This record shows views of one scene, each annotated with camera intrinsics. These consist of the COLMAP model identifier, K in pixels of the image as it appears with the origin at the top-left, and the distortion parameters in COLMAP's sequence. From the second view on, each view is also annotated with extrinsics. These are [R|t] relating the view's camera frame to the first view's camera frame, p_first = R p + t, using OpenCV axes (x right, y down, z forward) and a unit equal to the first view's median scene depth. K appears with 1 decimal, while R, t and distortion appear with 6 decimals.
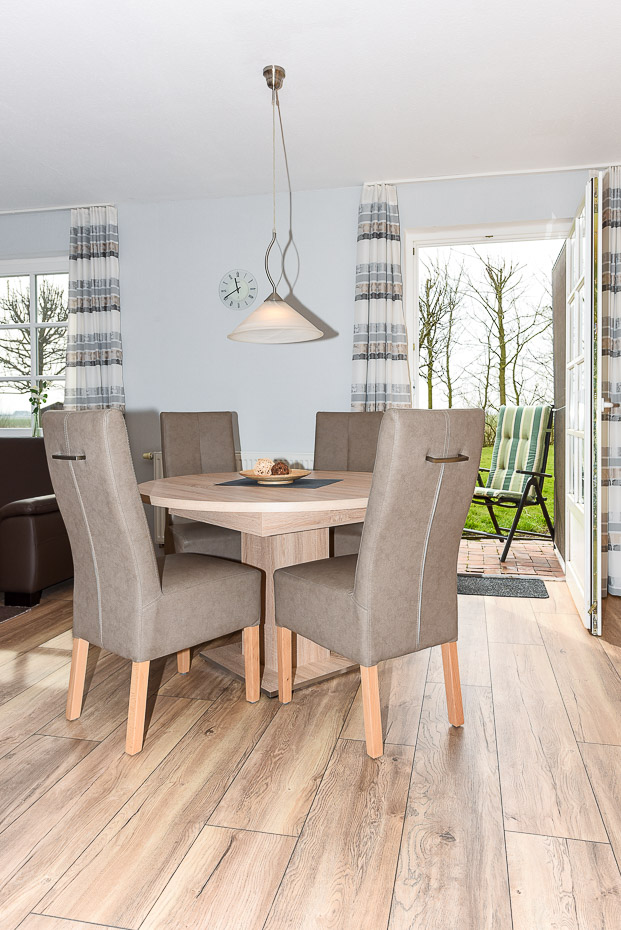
lens RADIAL K [[668.2, 0, 310.8], [0, 668.2, 423.2], [0, 0, 1]] dist [0.001653, -0.002147]
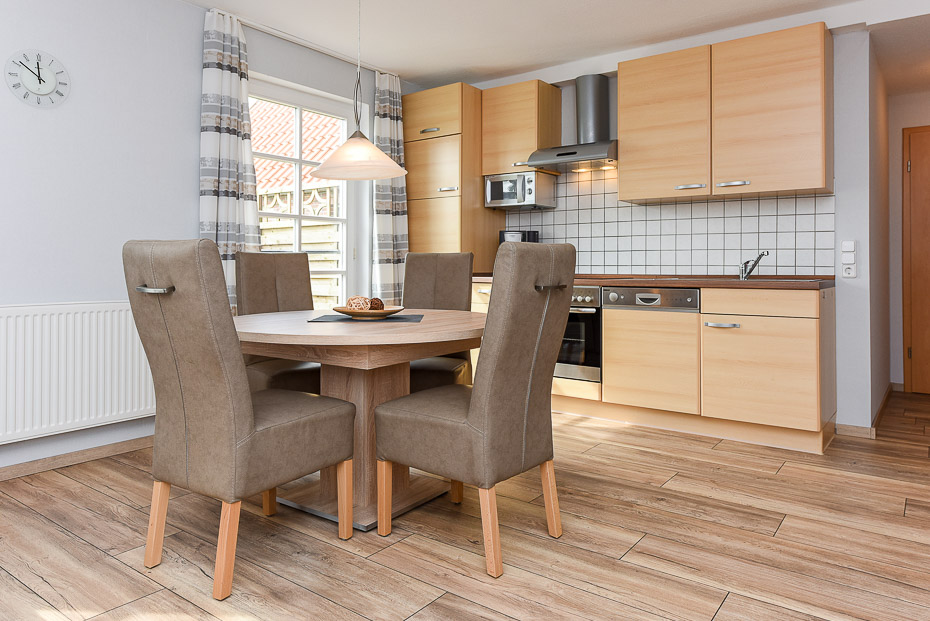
lens RADIAL K [[630.6, 0, 489.5], [0, 630.6, 262.3], [0, 0, 1]] dist [-0.010449, -0.003540]
pose [[0.380978, 0.012870, 0.924495, -0.612760], [0.009821, 0.999790, -0.017965, 0.017189], [-0.924532, 0.015923, 0.380771, 0.331843]]
